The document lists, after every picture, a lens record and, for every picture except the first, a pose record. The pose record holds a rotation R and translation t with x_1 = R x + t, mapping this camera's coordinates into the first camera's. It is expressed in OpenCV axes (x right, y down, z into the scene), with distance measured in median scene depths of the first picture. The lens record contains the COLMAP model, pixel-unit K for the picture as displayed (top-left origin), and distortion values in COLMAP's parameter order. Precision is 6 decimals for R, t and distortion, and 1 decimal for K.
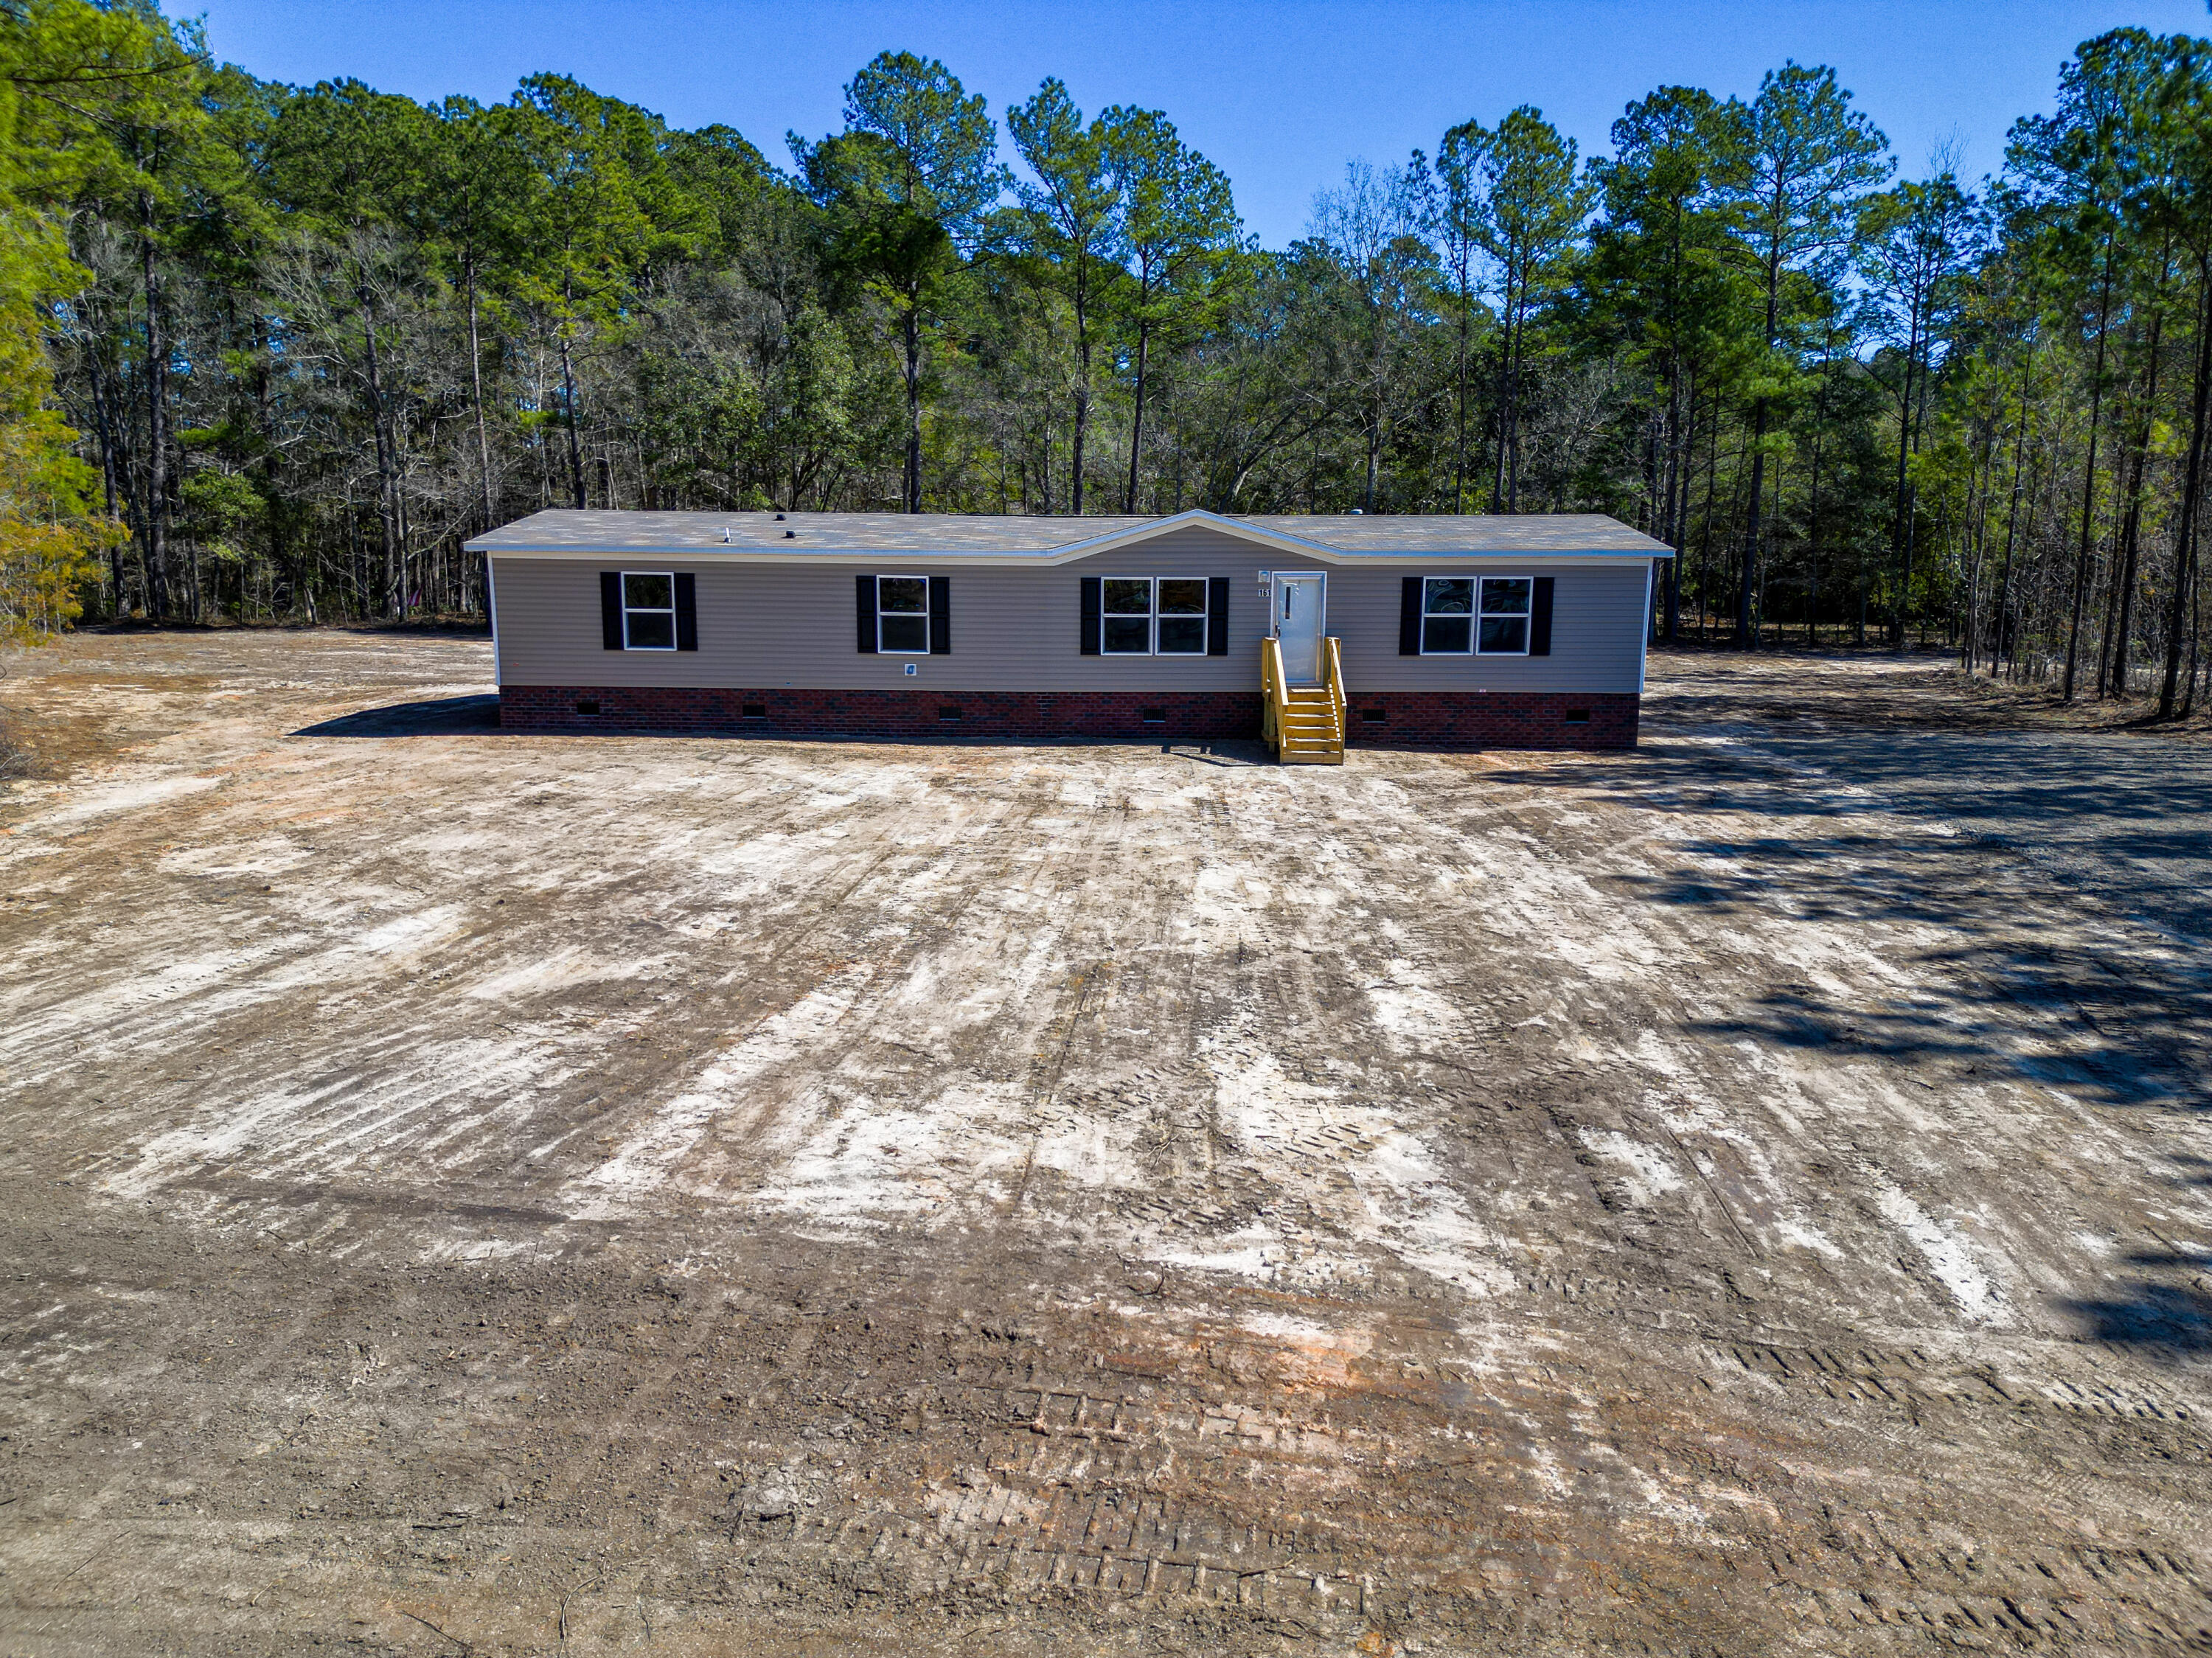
lens RADIAL K [[1566.7, 0, 1097.3], [0, 1566.7, 832.9], [0, 0, 1]] dist [0.087662, -0.089568]
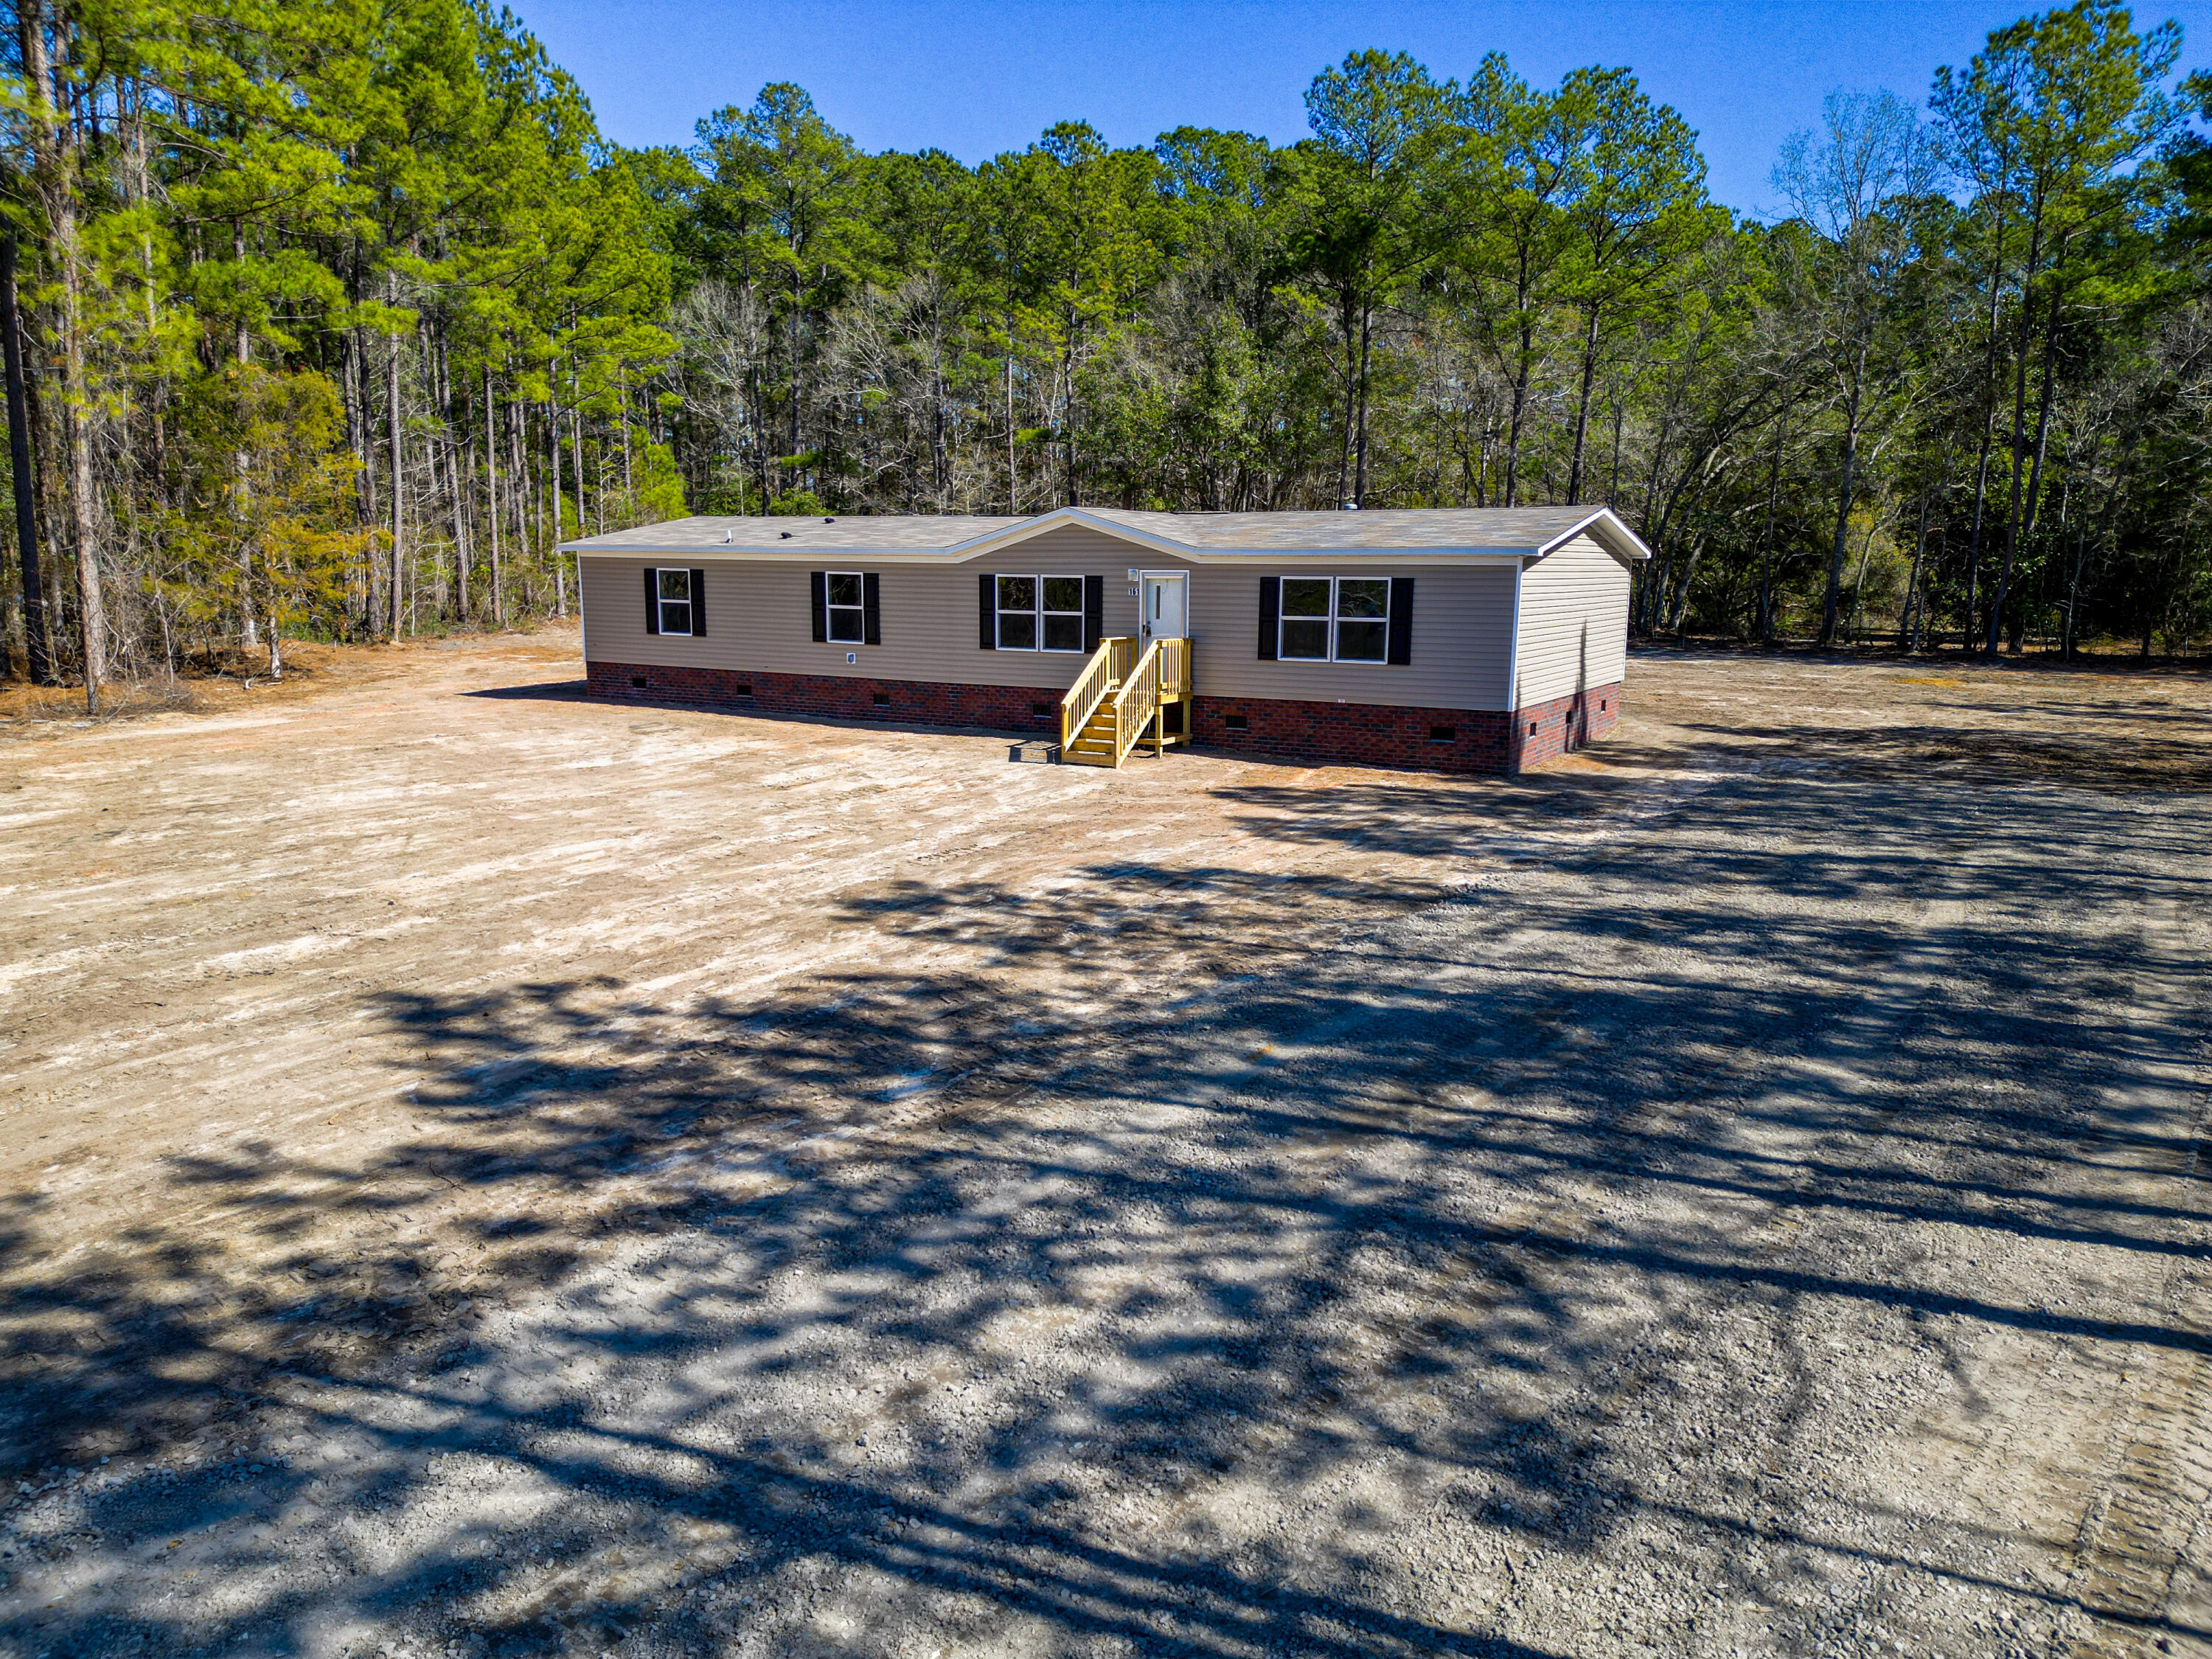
lens RADIAL K [[1566.8, 0, 1097.3], [0, 1566.8, 833.4], [0, 0, 1]] dist [0.087662, -0.089568]
pose [[0.867656, 0.085623, -0.489737, 0.580606], [-0.085911, 0.996061, 0.021939, -0.021584], [0.489686, 0.023038, 0.871594, 0.135511]]
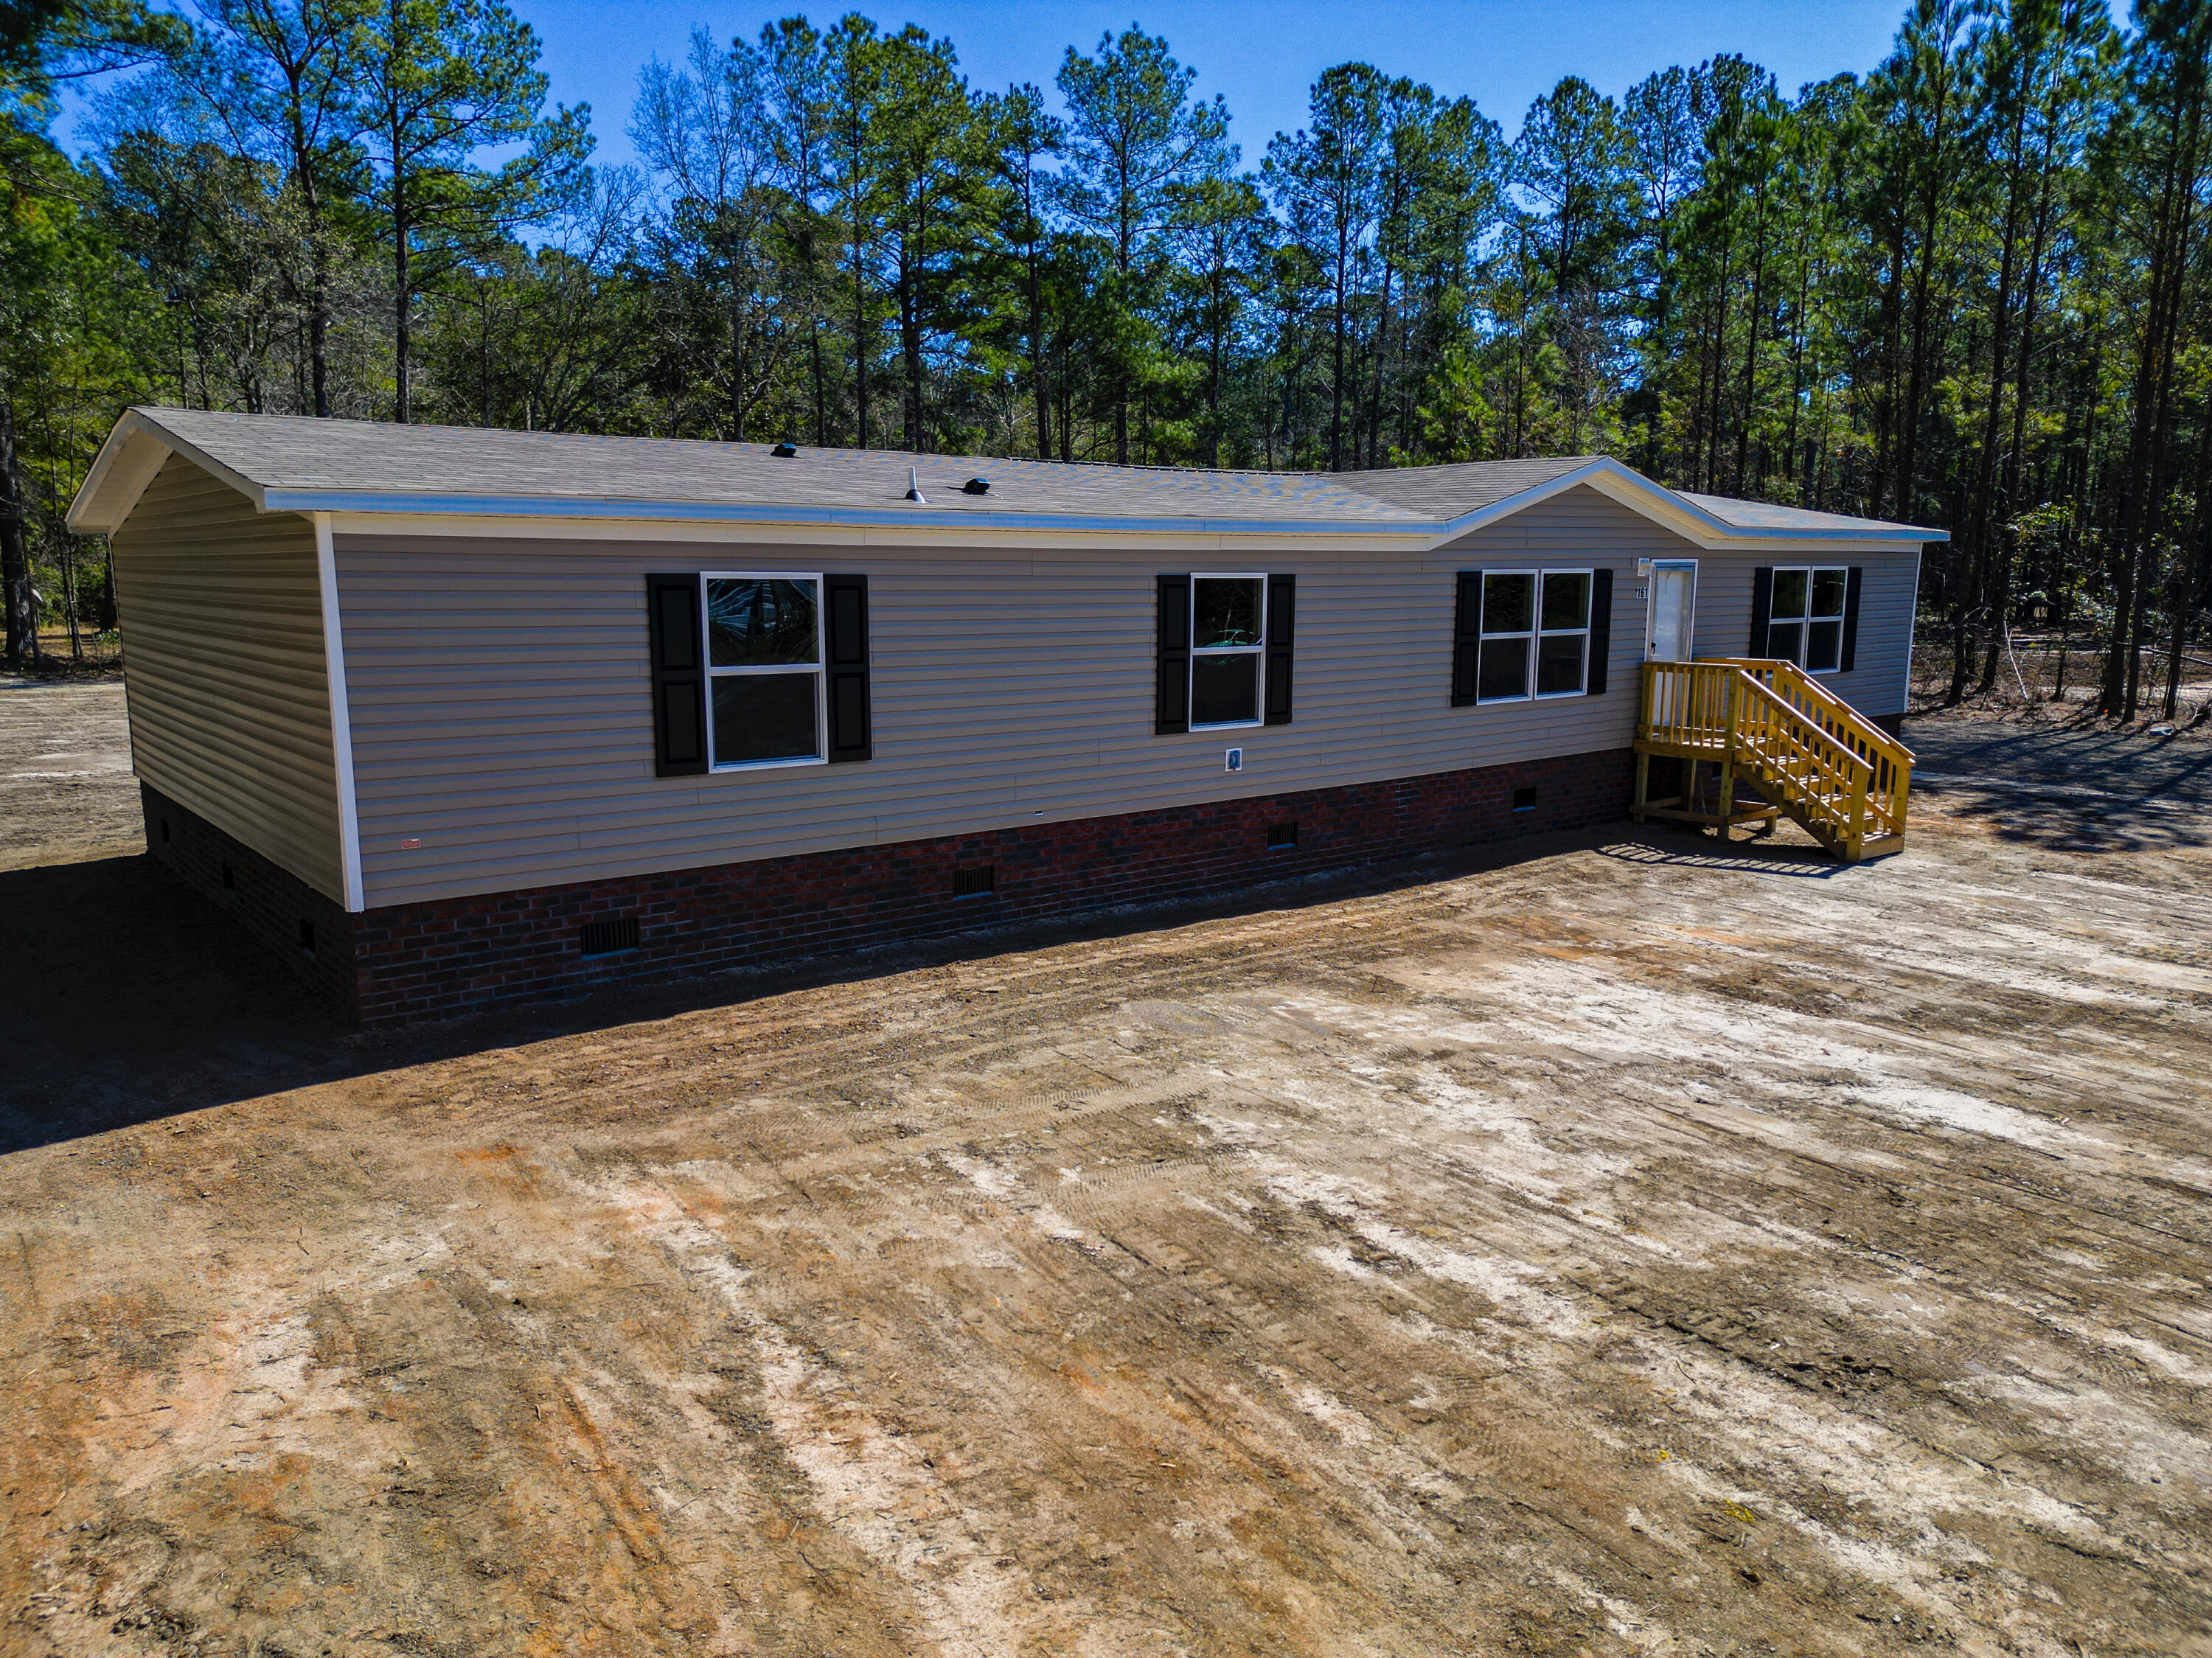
lens RADIAL K [[1566.7, 0, 1097.3], [0, 1566.7, 832.9], [0, 0, 1]] dist [0.087662, -0.089568]
pose [[0.772511, -0.112301, 0.624992, -0.472052], [0.112985, 0.992841, 0.038743, -0.106141], [-0.624869, 0.040685, 0.779669, 0.645008]]
